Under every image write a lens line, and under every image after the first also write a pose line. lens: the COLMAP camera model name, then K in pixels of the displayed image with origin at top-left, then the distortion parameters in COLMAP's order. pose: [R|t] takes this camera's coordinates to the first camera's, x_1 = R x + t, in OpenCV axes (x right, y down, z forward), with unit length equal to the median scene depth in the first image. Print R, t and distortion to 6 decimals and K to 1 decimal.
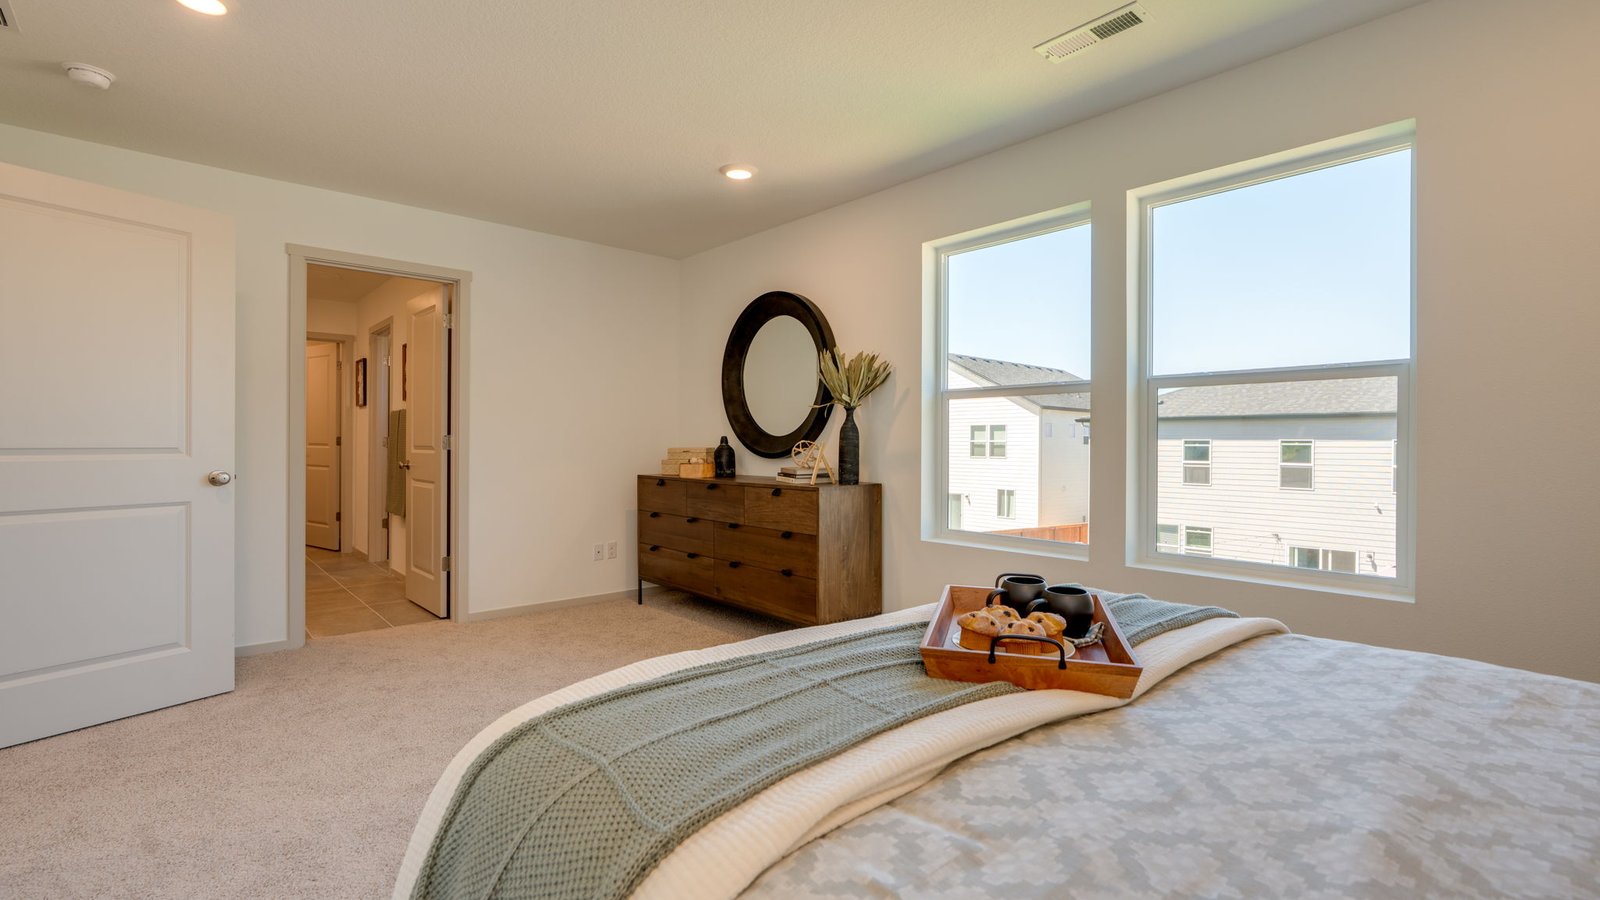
lens RADIAL K [[724.4, 0, 802.9], [0, 724.4, 447.2], [0, 0, 1]] dist [-0.015844, -0.000009]
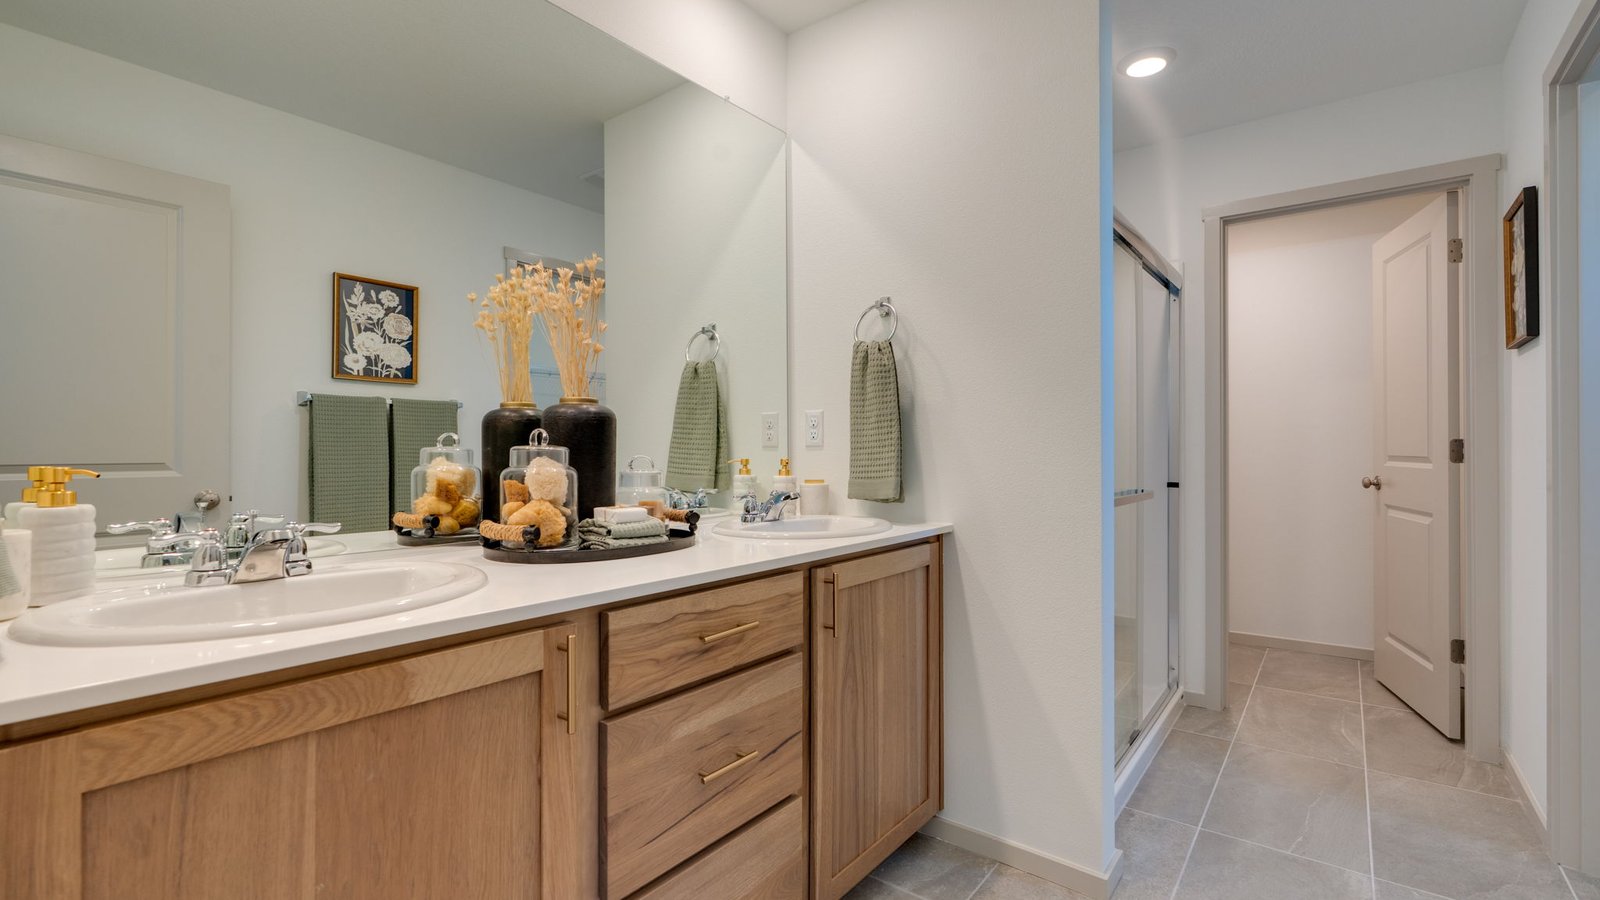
lens RADIAL K [[724.4, 0, 803.2], [0, 724.4, 445.5], [0, 0, 1]] dist [-0.015844, -0.000009]
pose [[0.205782, -0.008651, -0.978560, -0.356884], [0.000936, 0.999962, -0.008644, -0.007733], [0.978597, 0.000863, 0.205783, 0.601150]]
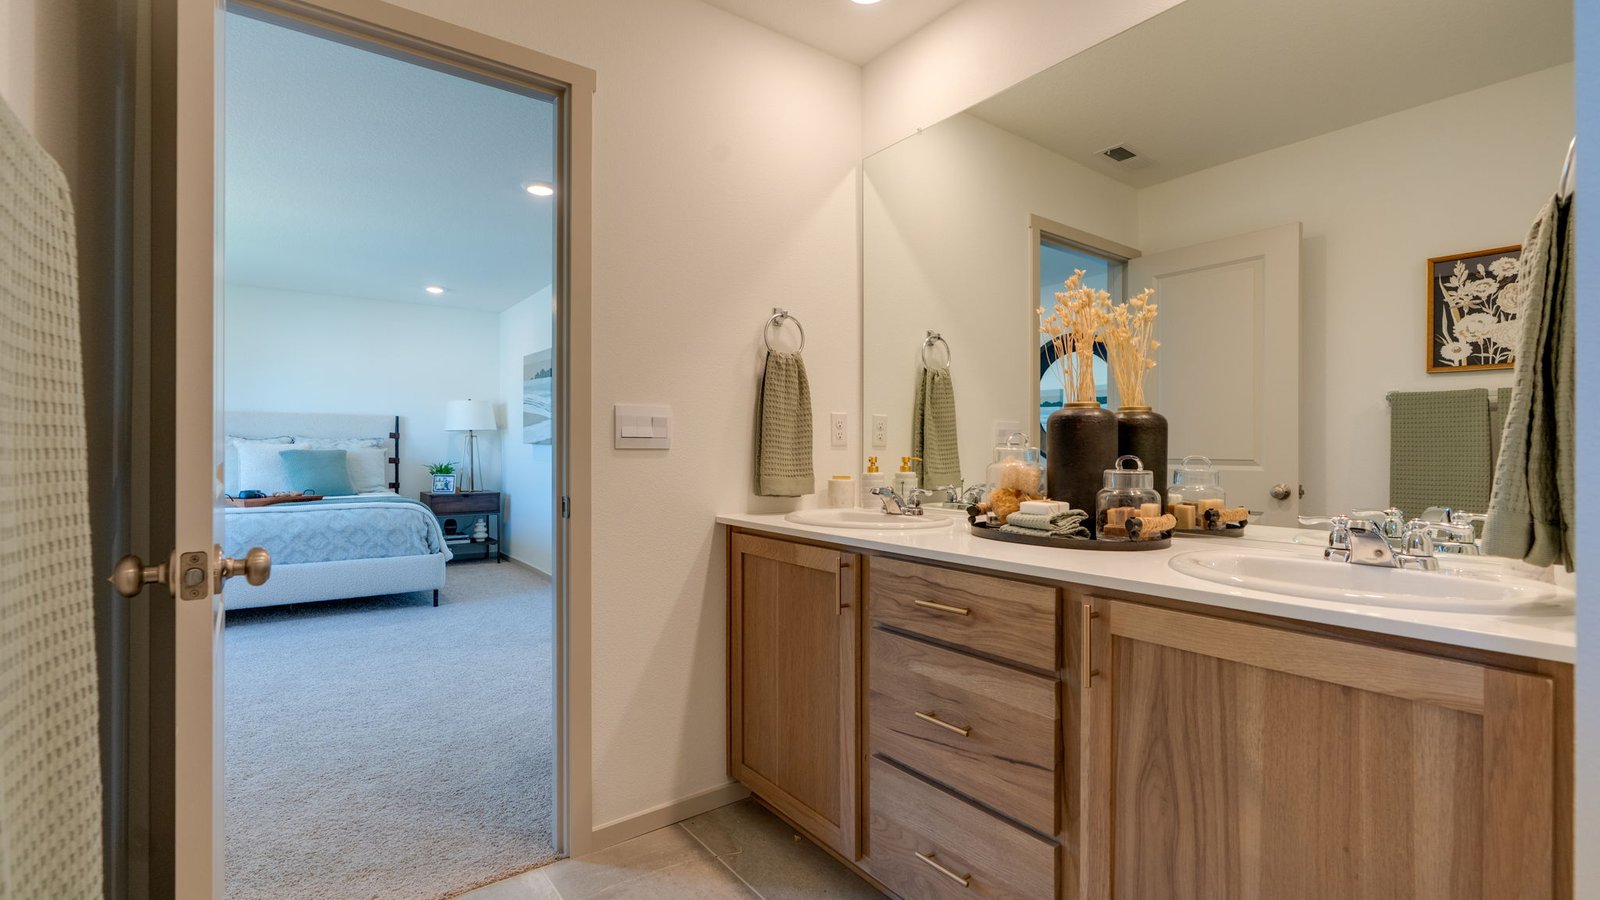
lens RADIAL K [[724.4, 0, 804.2], [0, 724.4, 450.6], [0, 0, 1]] dist [-0.015844, -0.000009]
pose [[-0.996552, -0.004037, 0.082869, -0.805452], [-0.003944, 0.999991, 0.001290, -0.008232], [-0.082873, 0.000959, -0.996560, 1.252726]]
